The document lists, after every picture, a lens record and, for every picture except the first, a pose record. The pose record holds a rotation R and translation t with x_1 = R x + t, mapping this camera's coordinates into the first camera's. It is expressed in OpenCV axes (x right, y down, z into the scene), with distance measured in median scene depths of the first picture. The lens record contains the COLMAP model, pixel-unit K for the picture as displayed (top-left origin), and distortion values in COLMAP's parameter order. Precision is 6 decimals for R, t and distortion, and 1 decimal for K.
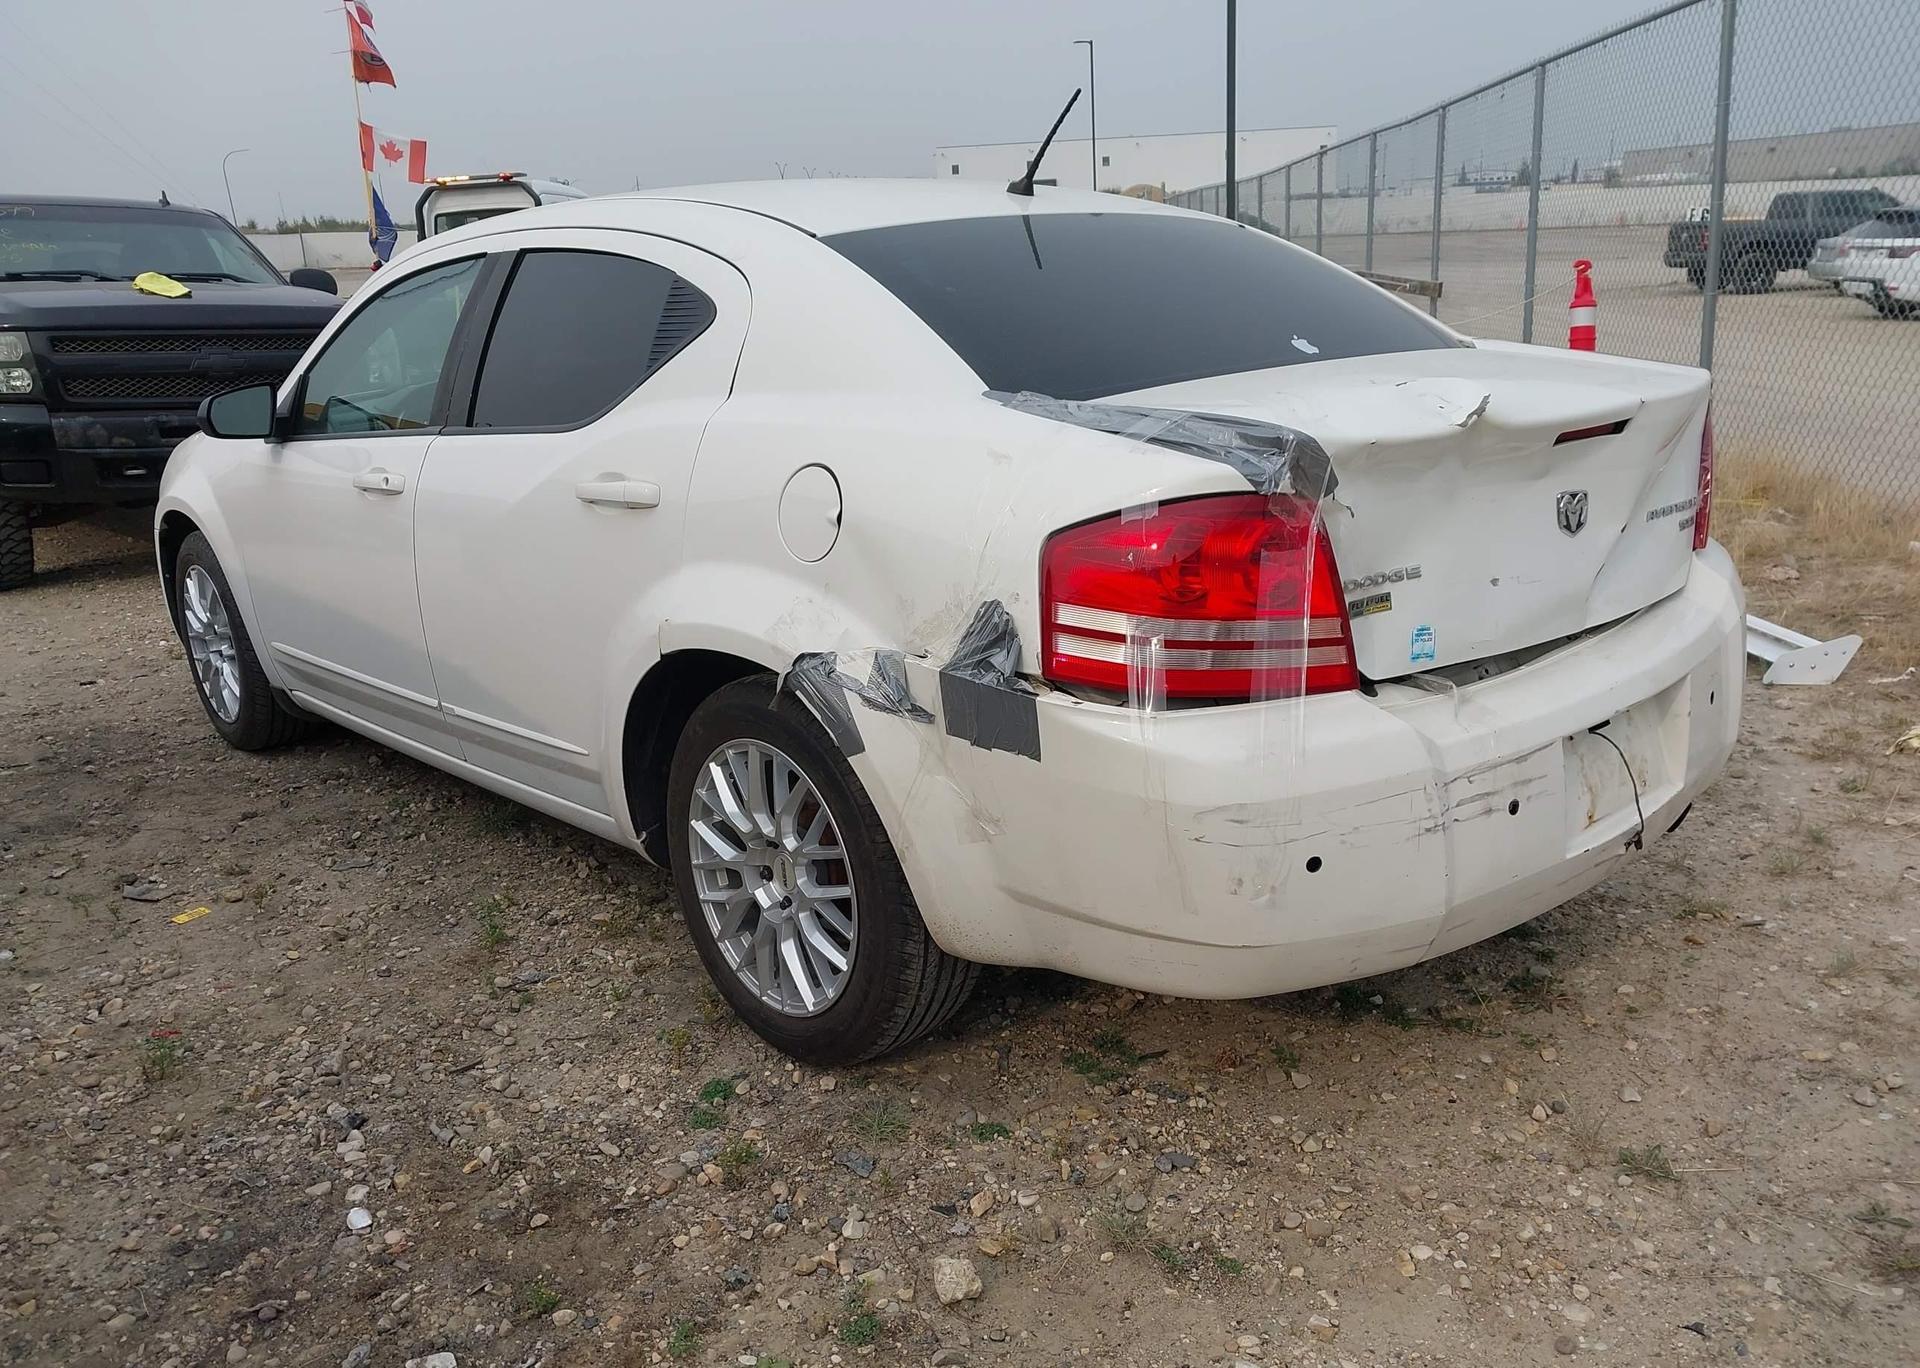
lens RADIAL K [[1524.6, 0, 928.2], [0, 1524.6, 708.7], [0, 0, 1]] dist [0.018756, -0.022211]
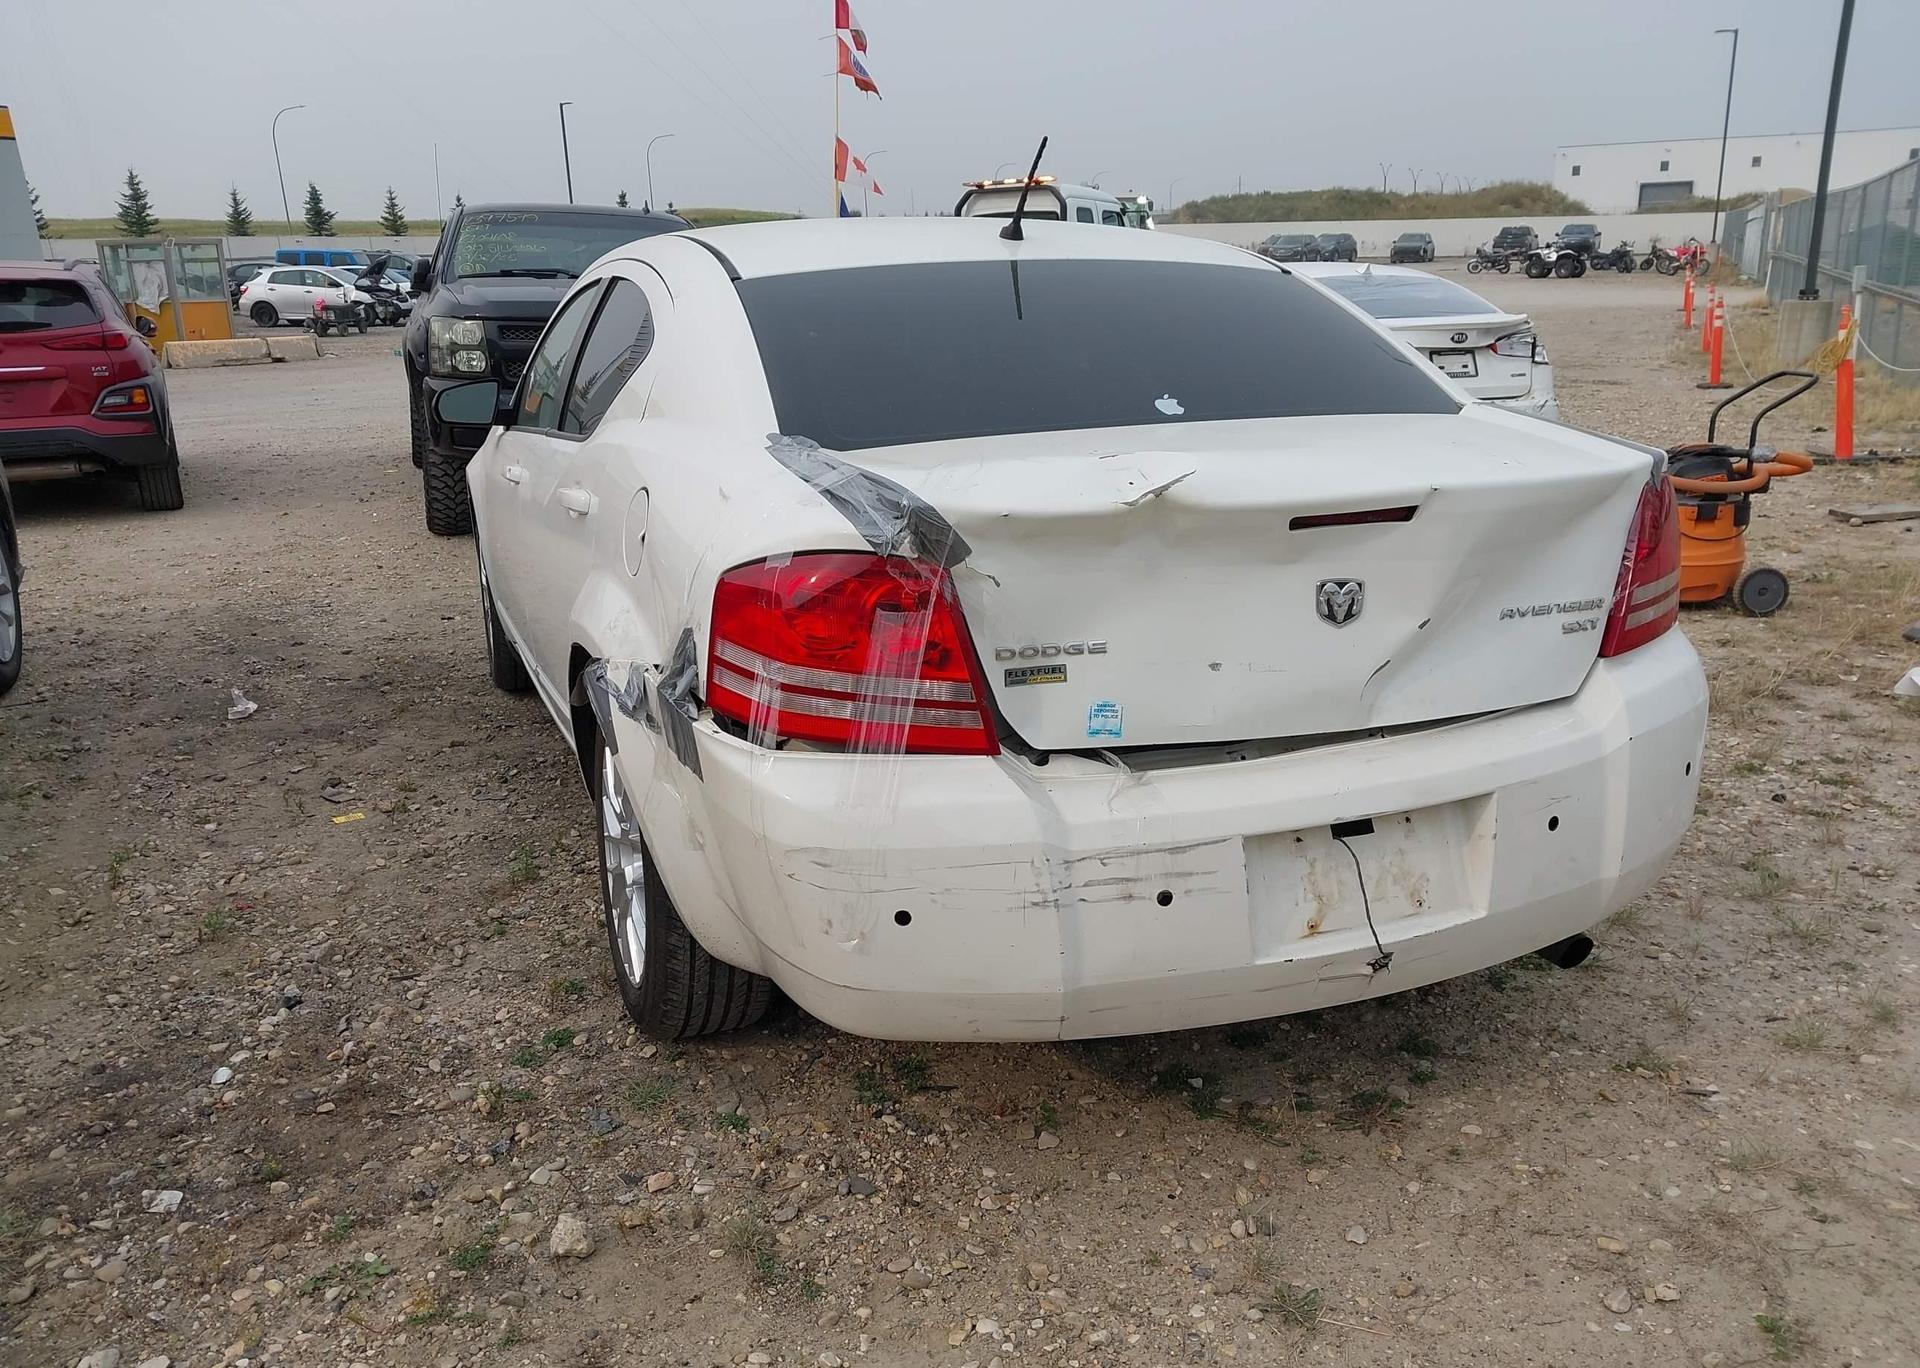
lens RADIAL K [[1524.6, 0, 949.3], [0, 1524.6, 685.5], [0, 0, 1]] dist [0.018756, -0.022211]
pose [[0.931948, 0.119771, -0.342239, 0.566967], [-0.123875, 0.992248, 0.009926, -0.061970], [0.340775, 0.033145, 0.939561, 0.041825]]
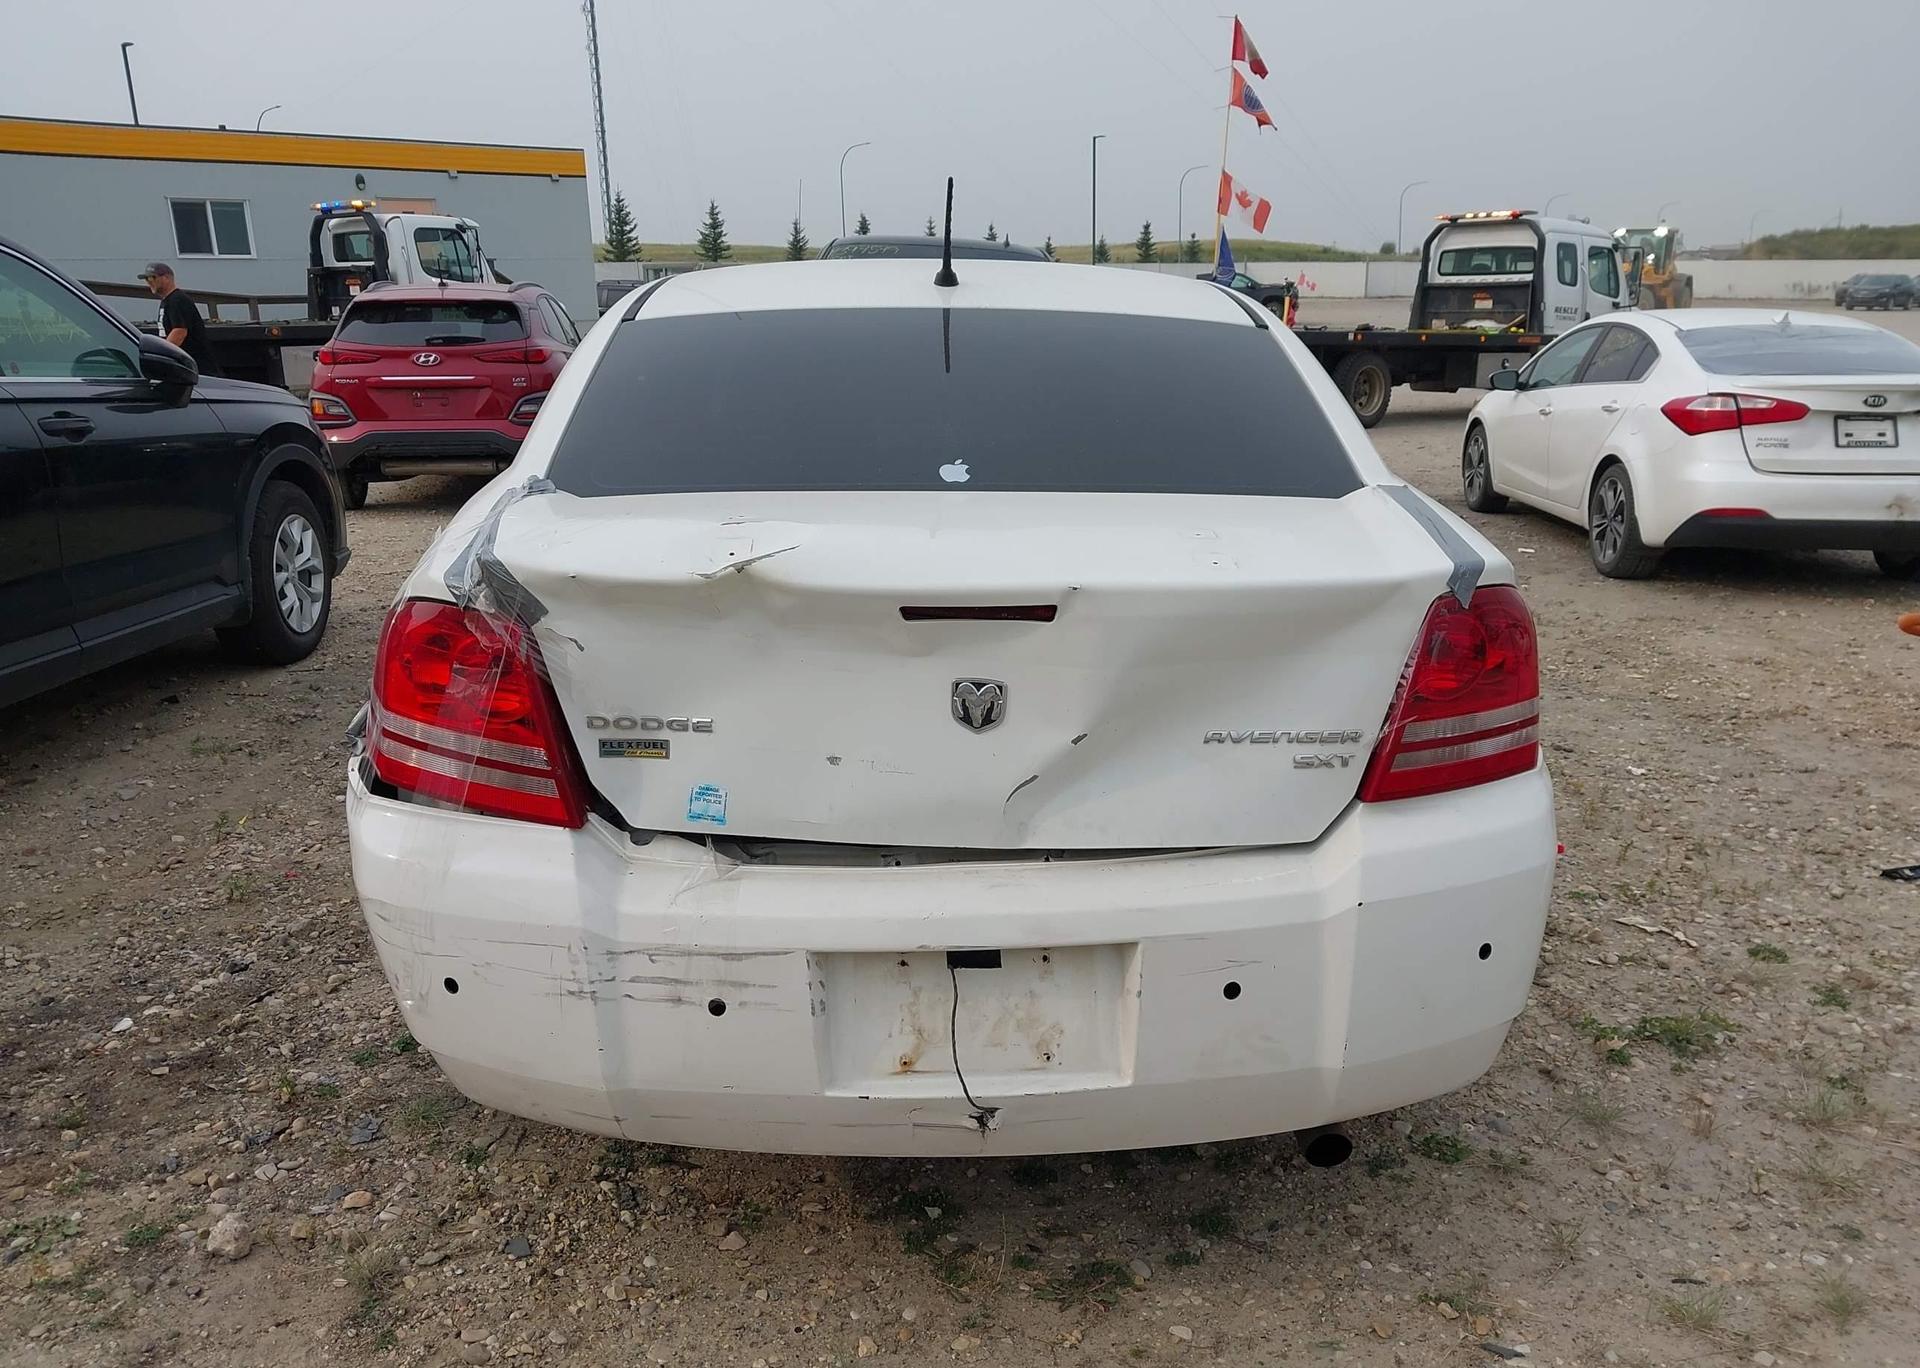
lens RADIAL K [[1524.6, 0, 972.3], [0, 1524.6, 685.4], [0, 0, 1]] dist [0.018756, -0.022211]
pose [[0.764558, 0.199239, -0.612989, 0.998943], [-0.217237, 0.975036, 0.045963, -0.189958], [0.606844, 0.098022, 0.788753, 0.369635]]
